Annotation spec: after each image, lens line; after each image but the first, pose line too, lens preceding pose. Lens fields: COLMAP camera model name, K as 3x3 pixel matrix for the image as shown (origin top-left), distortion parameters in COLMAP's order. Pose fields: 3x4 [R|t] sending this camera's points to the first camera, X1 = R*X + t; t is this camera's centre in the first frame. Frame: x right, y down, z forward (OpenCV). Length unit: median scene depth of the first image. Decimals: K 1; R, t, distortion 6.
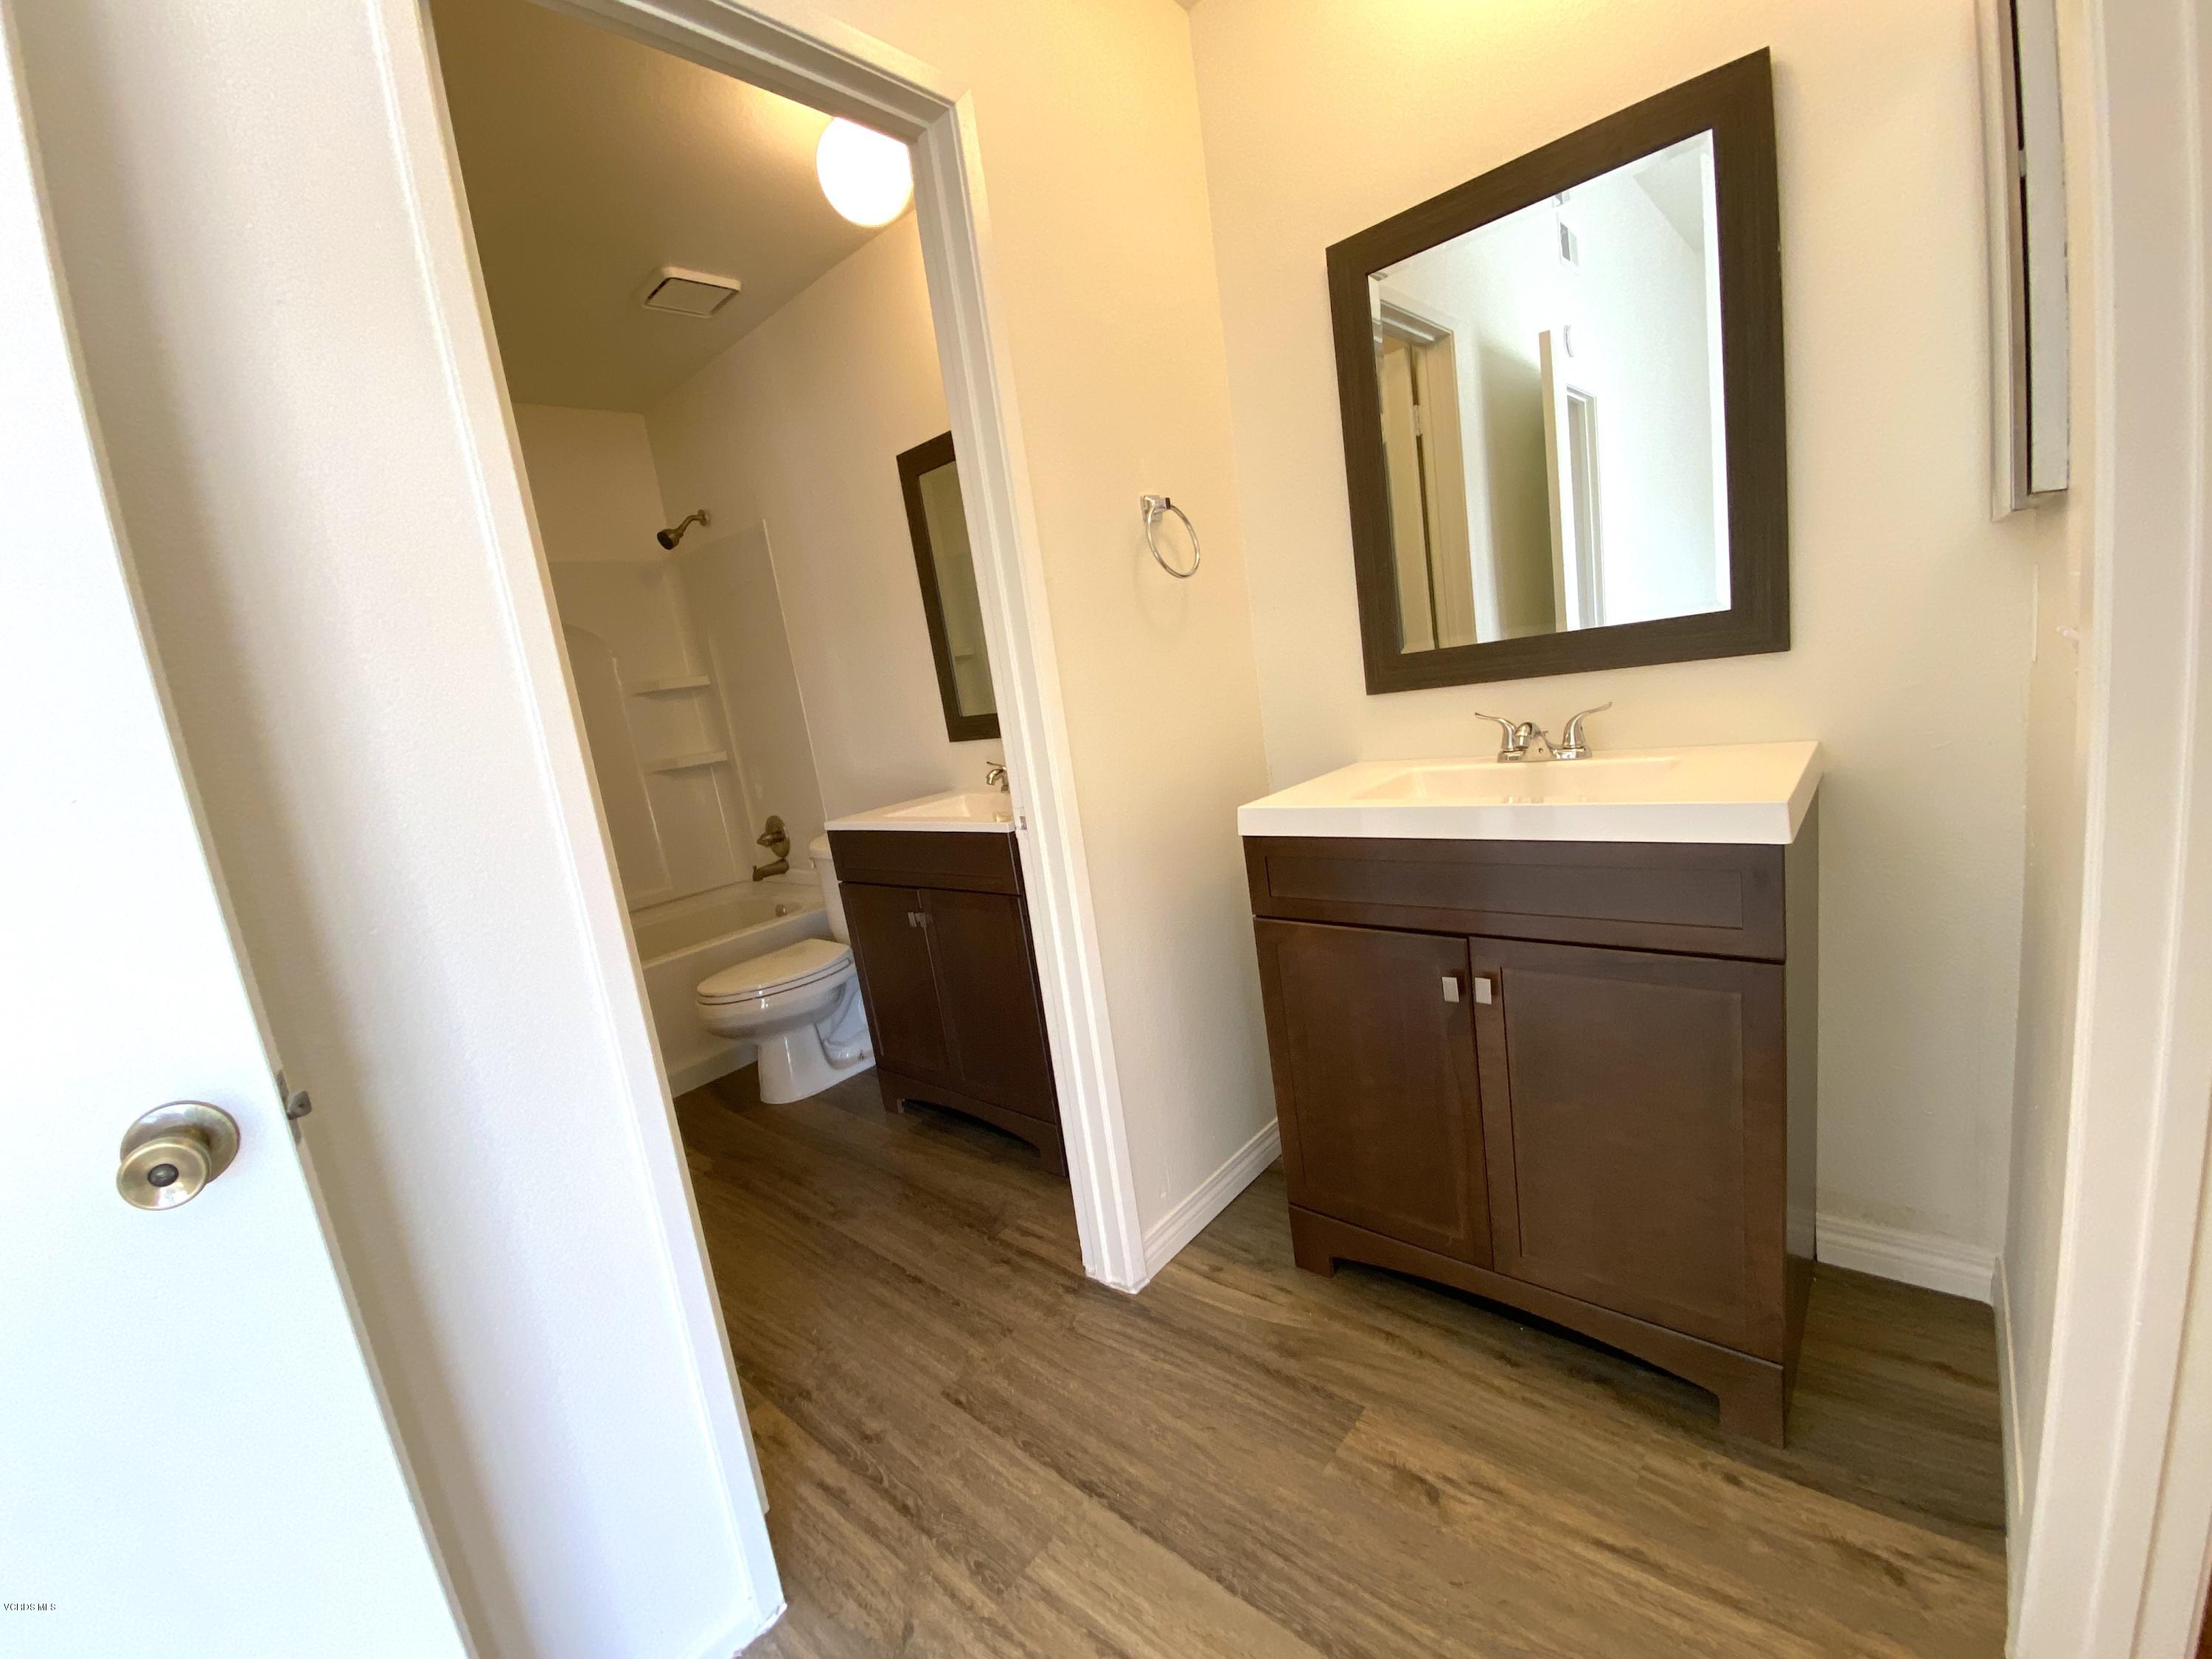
lens RADIAL K [[897.2, 0, 1114.0], [0, 897.2, 829.9], [0, 0, 1]] dist [0.051364, -0.030520]
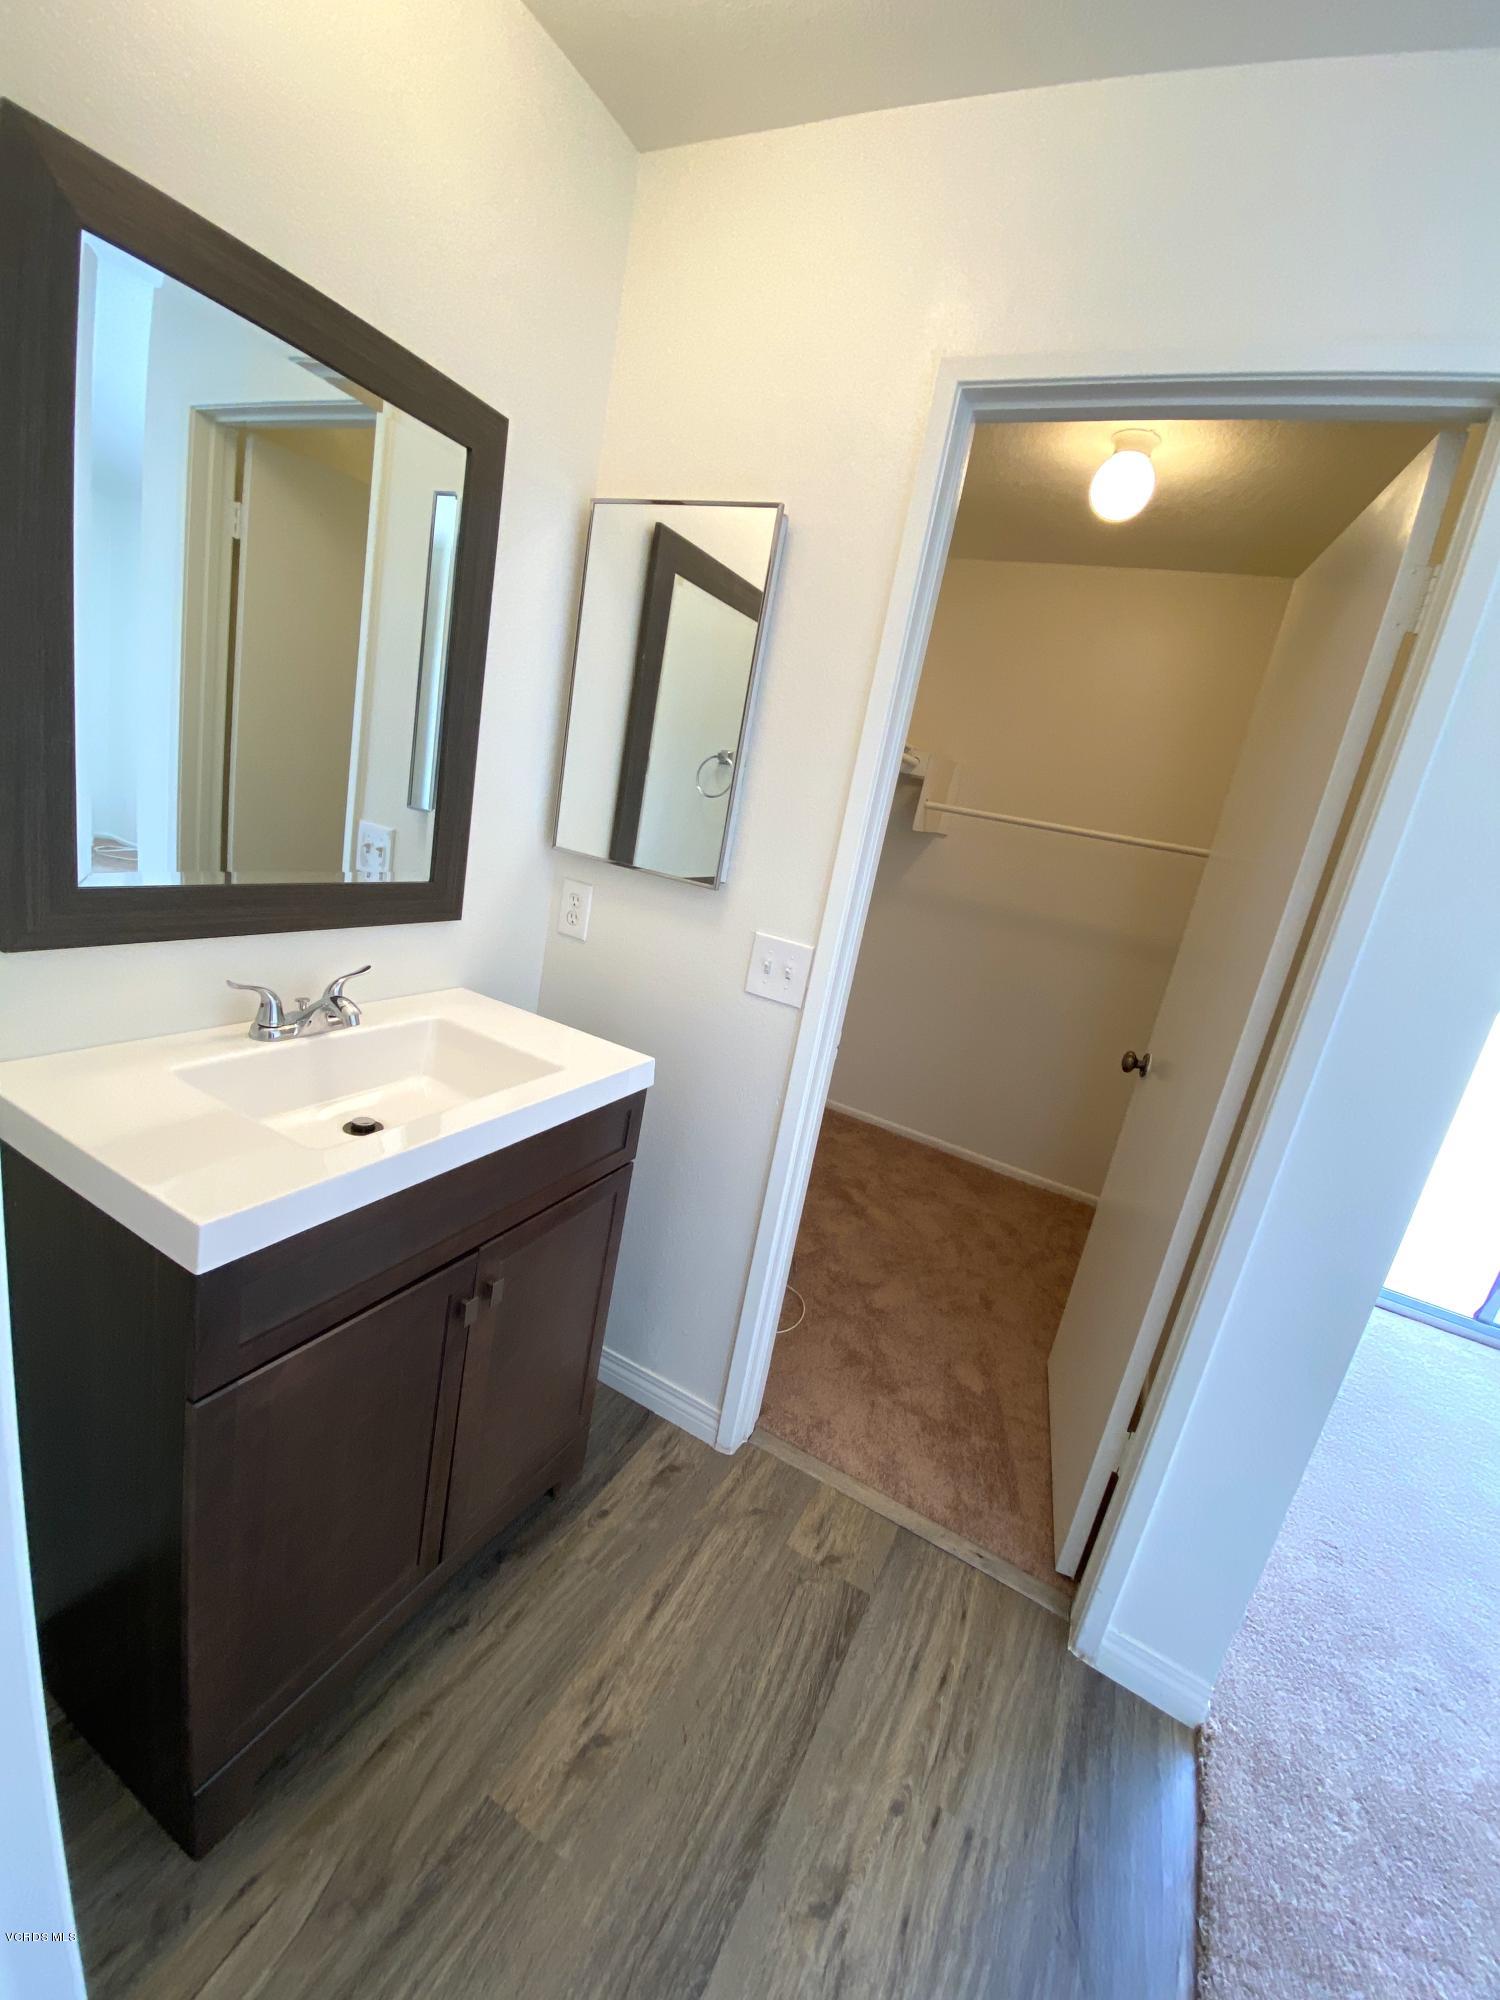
lens RADIAL K [[811.2, 0, 745.2], [0, 811.2, 1011.8], [0, 0, 1]] dist [0.051364, -0.030520]
pose [[-0.252255, -0.157026, 0.954835, -0.423502], [0.011615, 0.986183, 0.165250, -0.245357], [-0.967591, 0.052776, -0.246946, 0.874579]]
